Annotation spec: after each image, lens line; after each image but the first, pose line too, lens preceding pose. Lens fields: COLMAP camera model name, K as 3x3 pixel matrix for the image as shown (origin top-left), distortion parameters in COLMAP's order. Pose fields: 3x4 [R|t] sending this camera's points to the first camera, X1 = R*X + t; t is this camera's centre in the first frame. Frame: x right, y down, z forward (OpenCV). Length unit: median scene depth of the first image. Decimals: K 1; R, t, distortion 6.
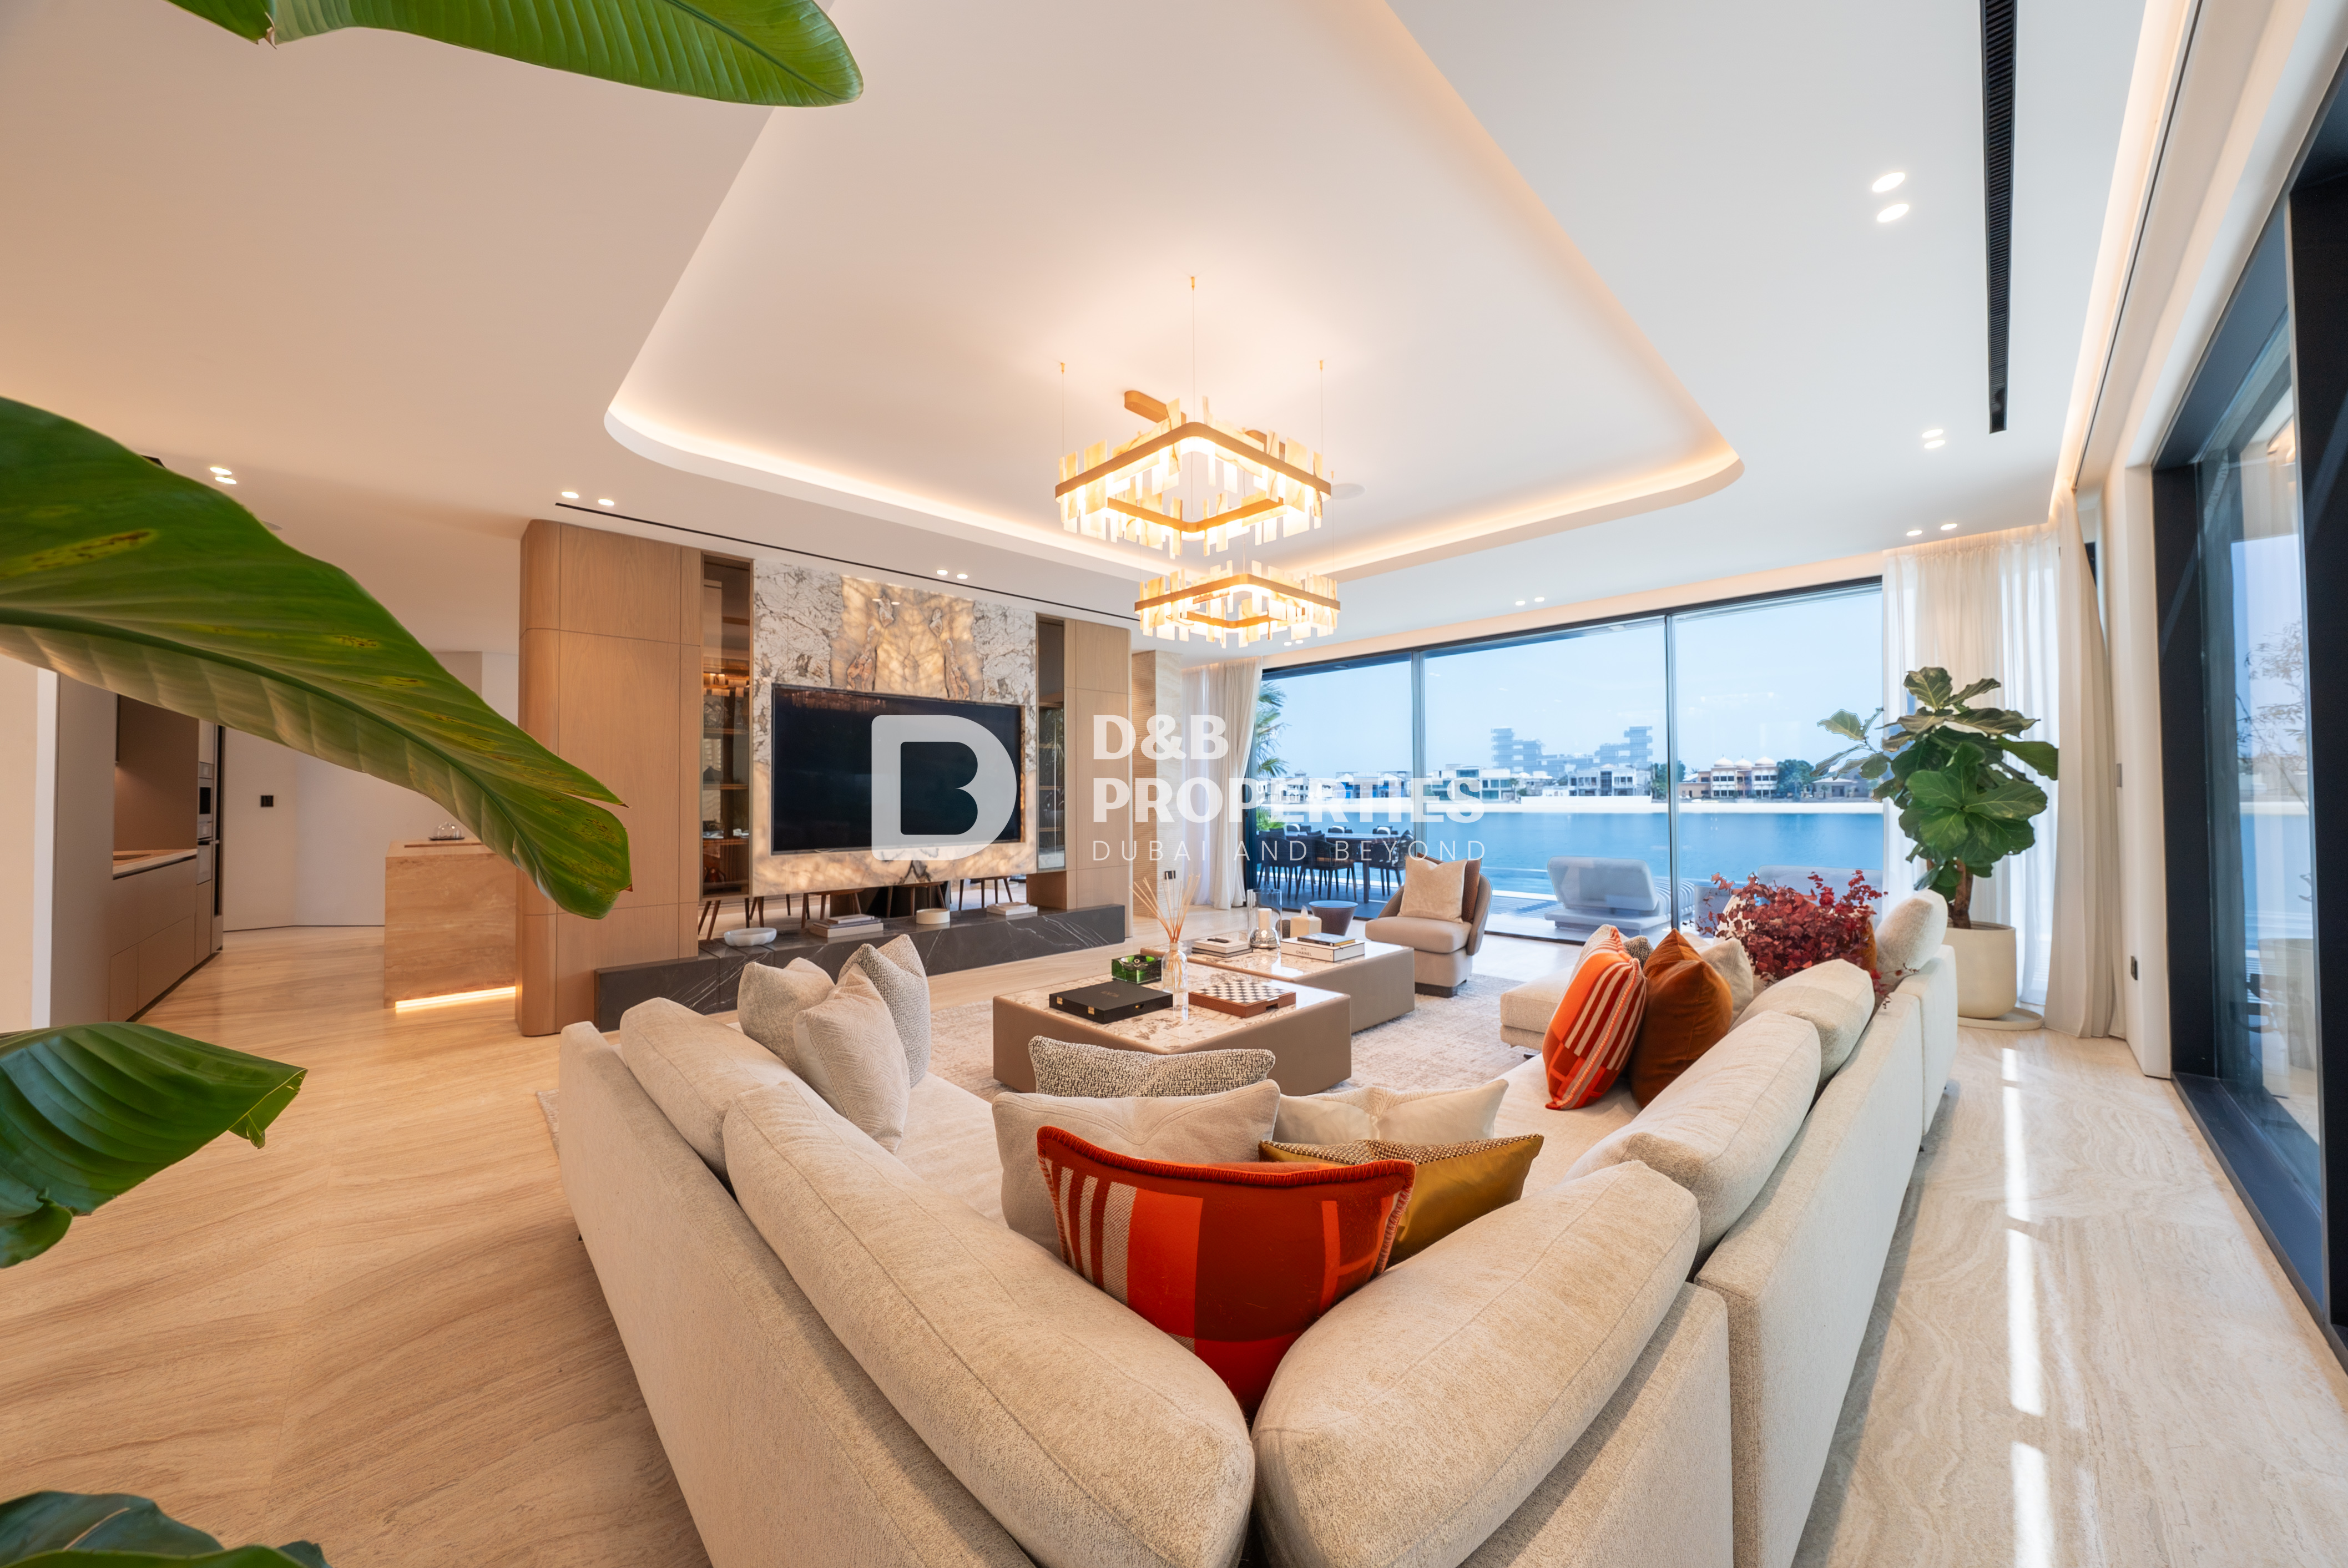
lens RADIAL K [[825.6, 0, 1179.7], [0, 825.6, 779.8], [0, 0, 1]] dist [-0.005888, 0.000383]
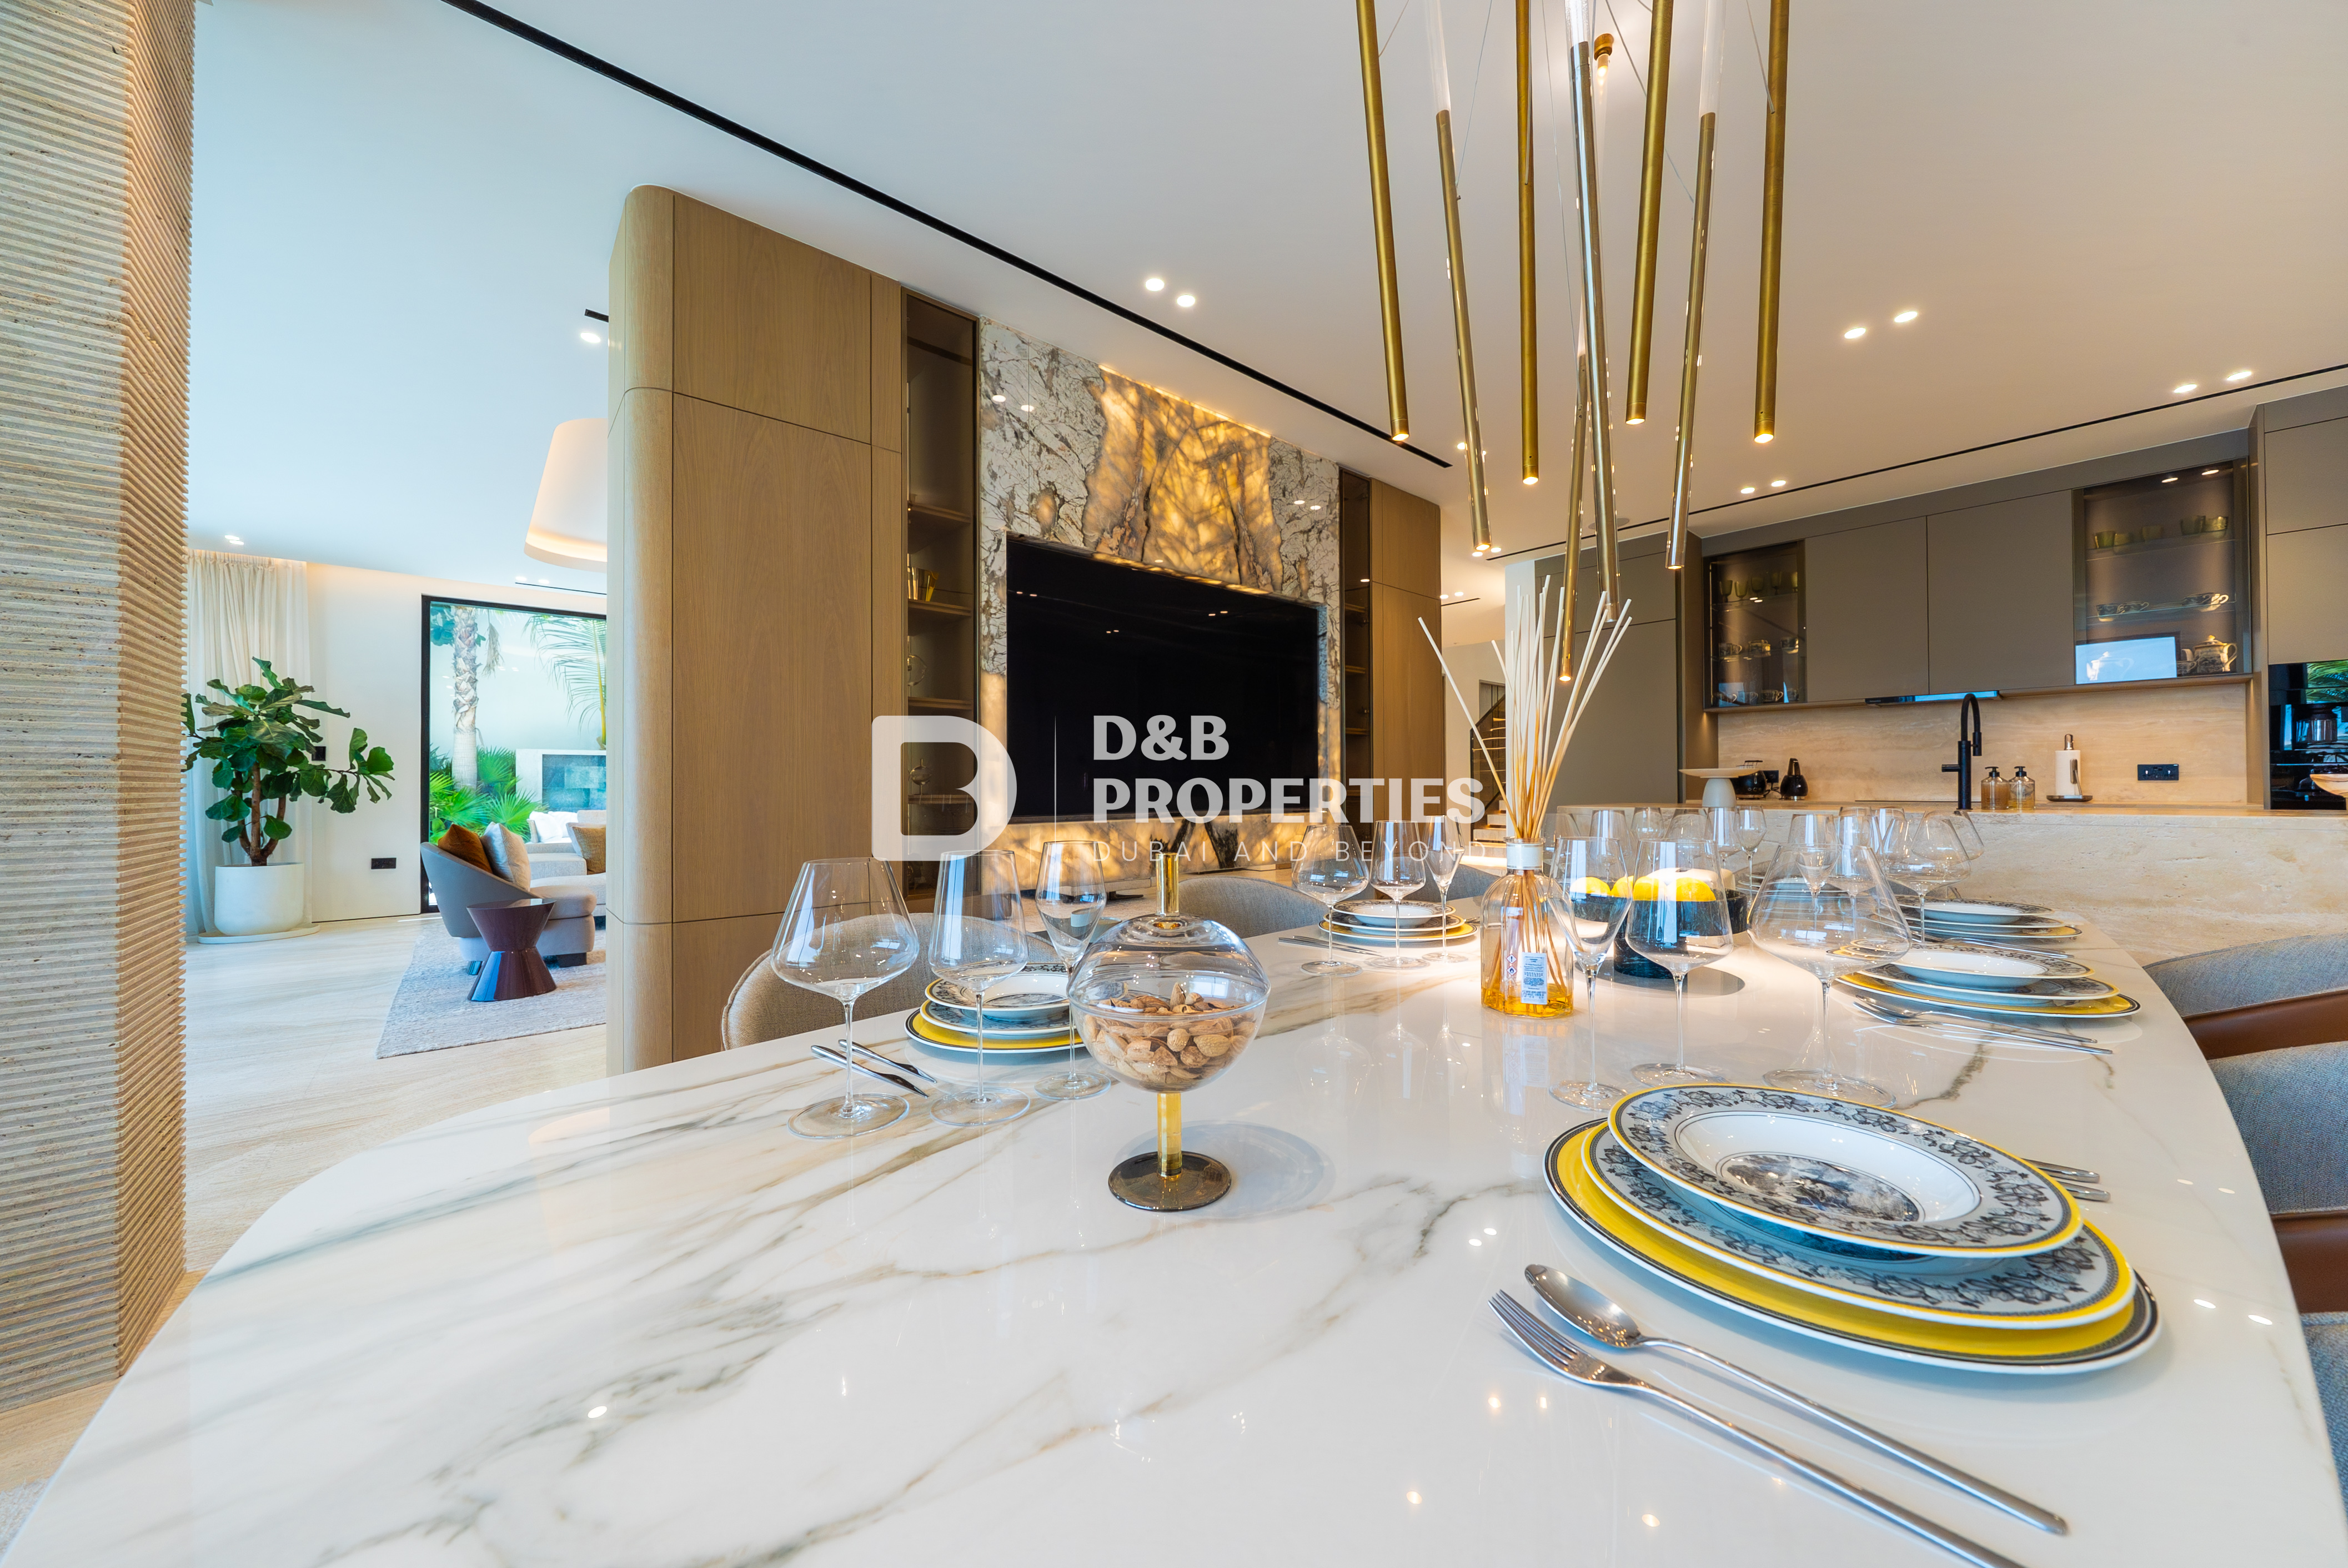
lens RADIAL K [[825.6, 0, 1167.3], [0, 825.6, 785.4], [0, 0, 1]] dist [-0.005888, 0.000383]
pose [[0.995816, -0.011282, -0.090679, -0.321781], [0.012808, 0.999786, 0.016269, 0.050765], [0.090476, -0.017363, 0.995747, 0.421011]]
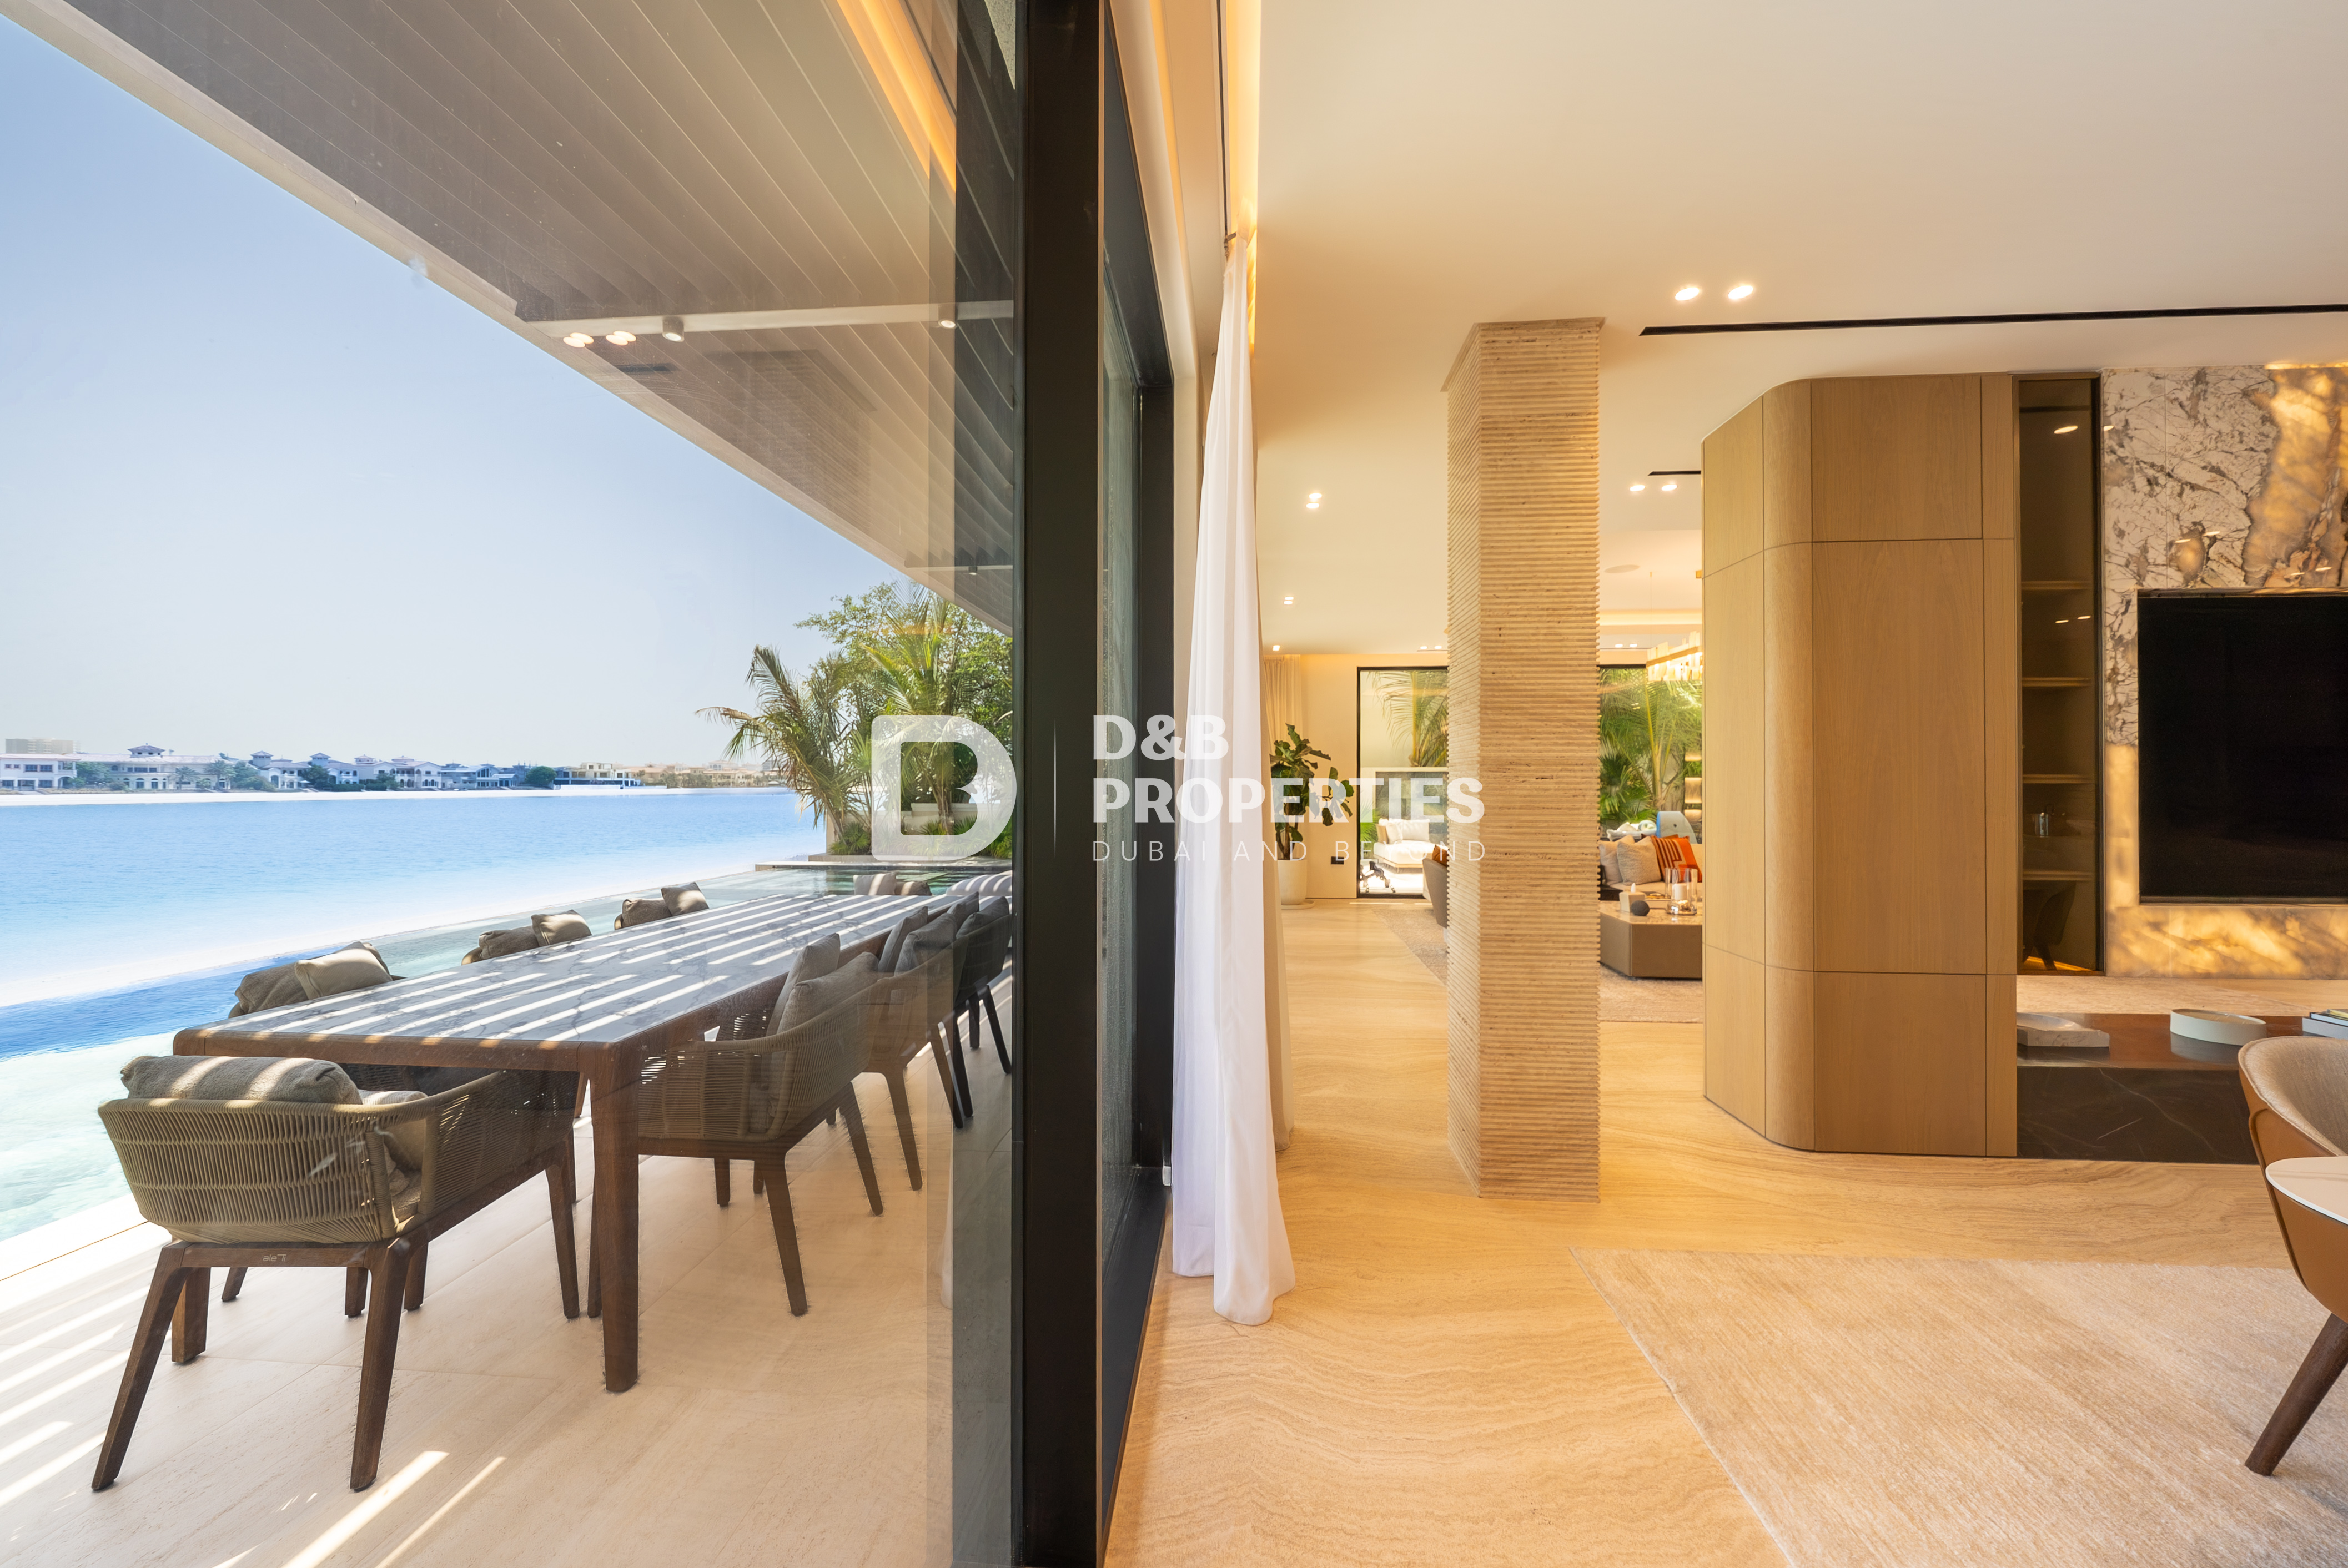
lens RADIAL K [[825.6, 0, 1182.4], [0, 825.6, 783.7], [0, 0, 1]] dist [-0.005888, 0.000383]
pose [[0.640240, -0.007413, -0.768140, -0.470694], [0.017728, 0.999830, 0.005127, -0.005520], [0.767971, -0.016900, 0.640262, 0.172095]]
